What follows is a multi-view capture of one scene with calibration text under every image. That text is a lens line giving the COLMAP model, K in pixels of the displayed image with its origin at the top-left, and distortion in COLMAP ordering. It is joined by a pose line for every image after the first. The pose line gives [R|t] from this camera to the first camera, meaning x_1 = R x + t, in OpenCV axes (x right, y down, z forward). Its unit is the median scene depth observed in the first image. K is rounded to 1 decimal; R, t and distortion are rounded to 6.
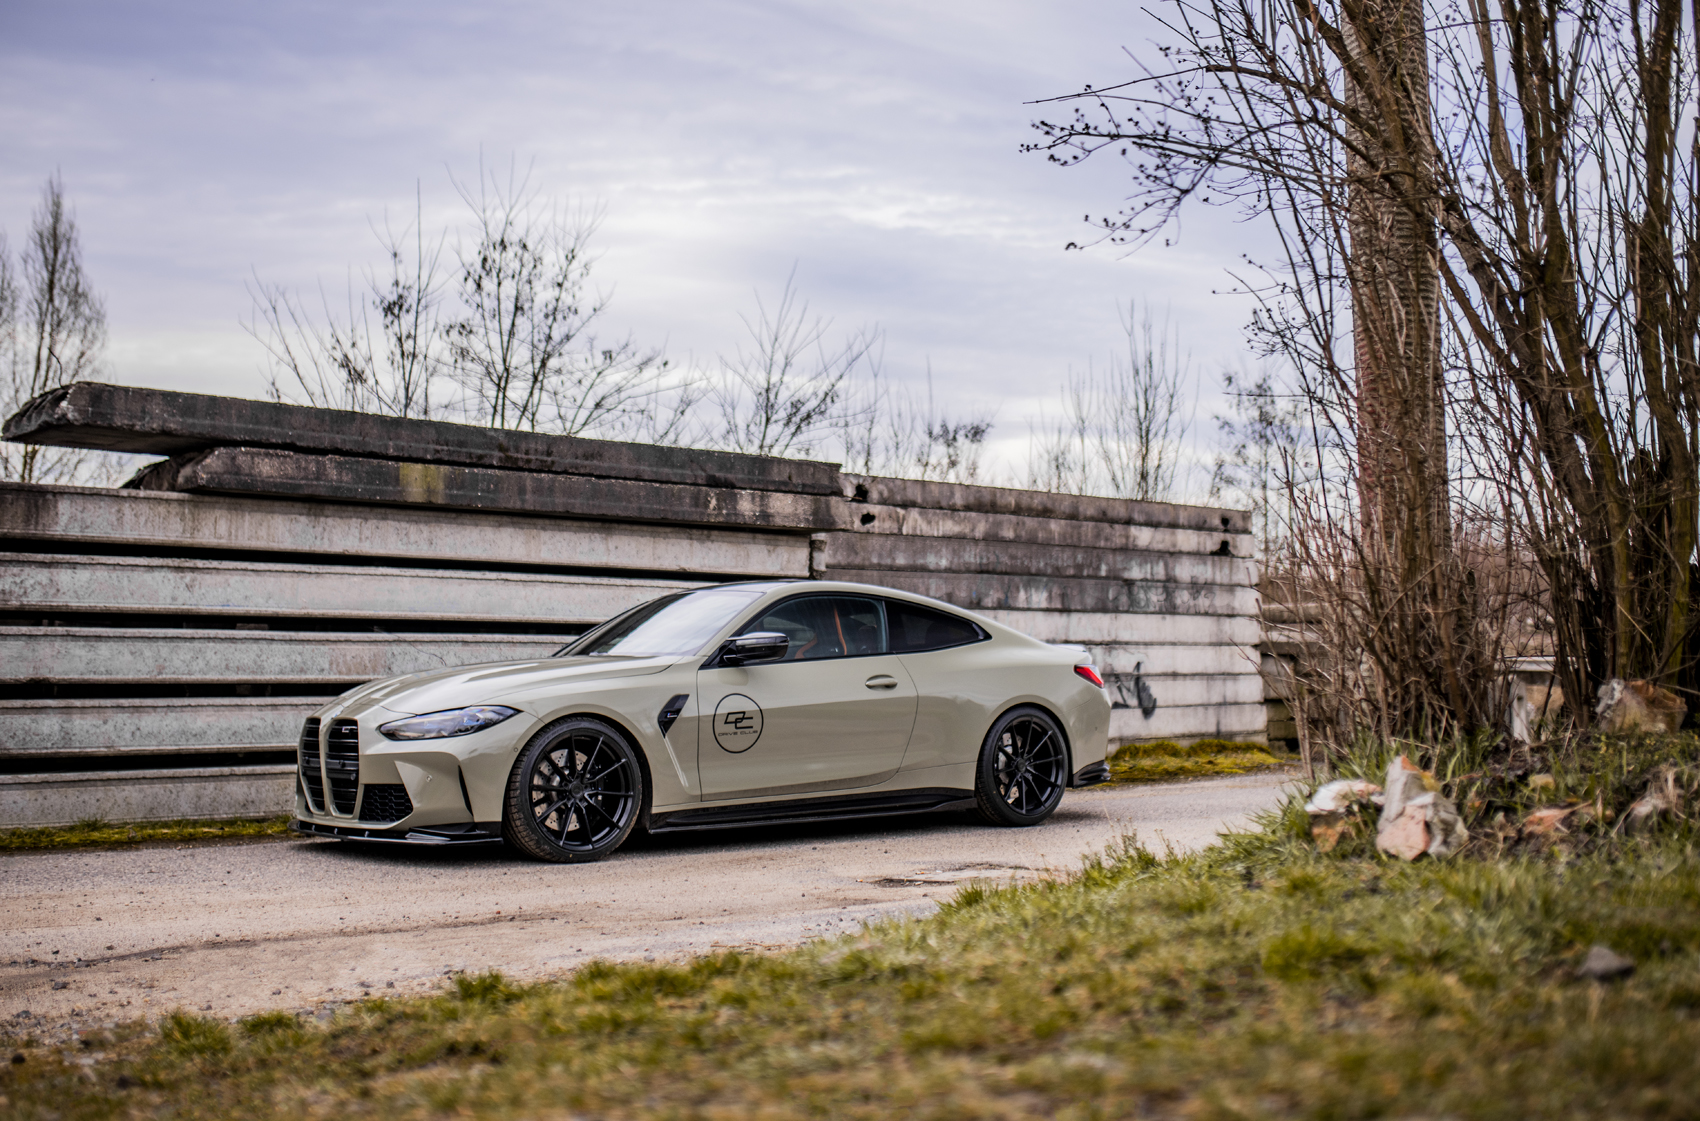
lens RADIAL K [[1667.8, 0, 847.3], [0, 1667.8, 663.8], [0, 0, 1]] dist [0.000549, -0.003031]
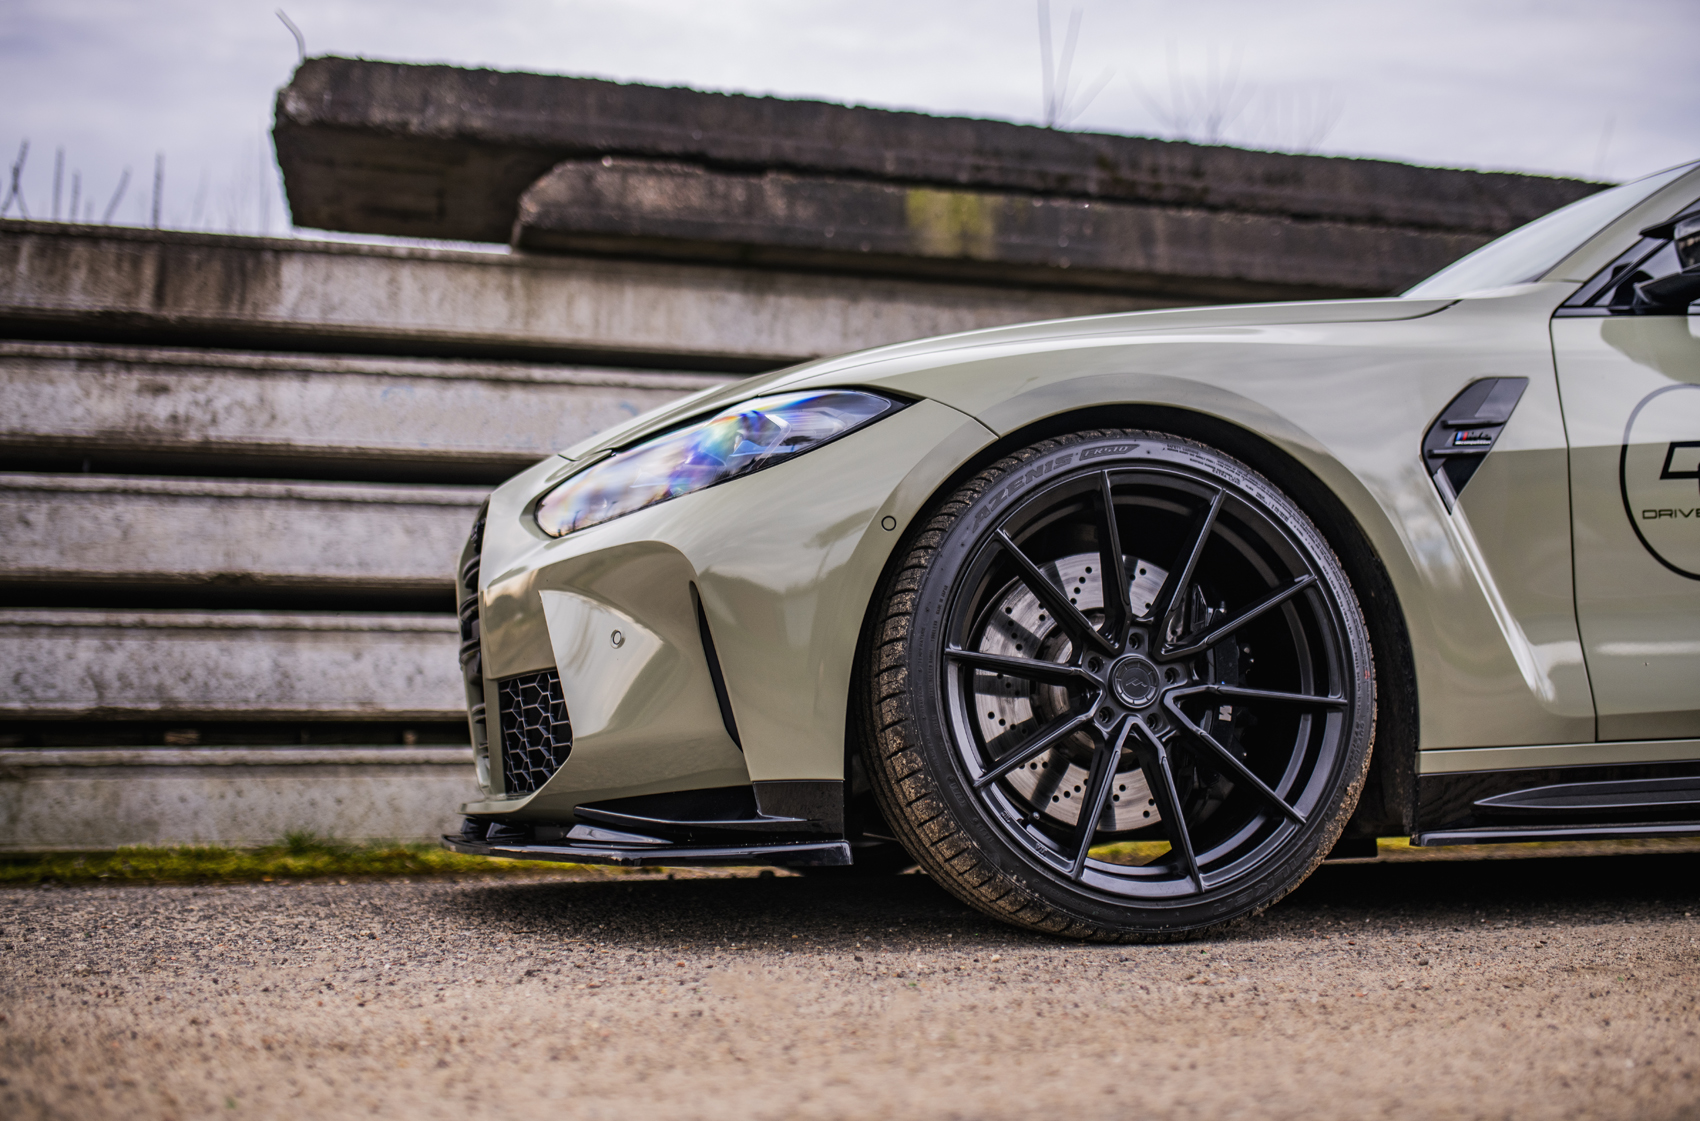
lens RADIAL K [[1582.5, 0, 847.8], [0, 1582.5, 601.8], [0, 0, 1]] dist [-0.057113, 0.000597]
pose [[0.886887, -0.068155, -0.456931, -0.044421], [0.021698, 0.994112, -0.106165, 0.048359], [0.461476, 0.084242, 0.883144, 0.400394]]
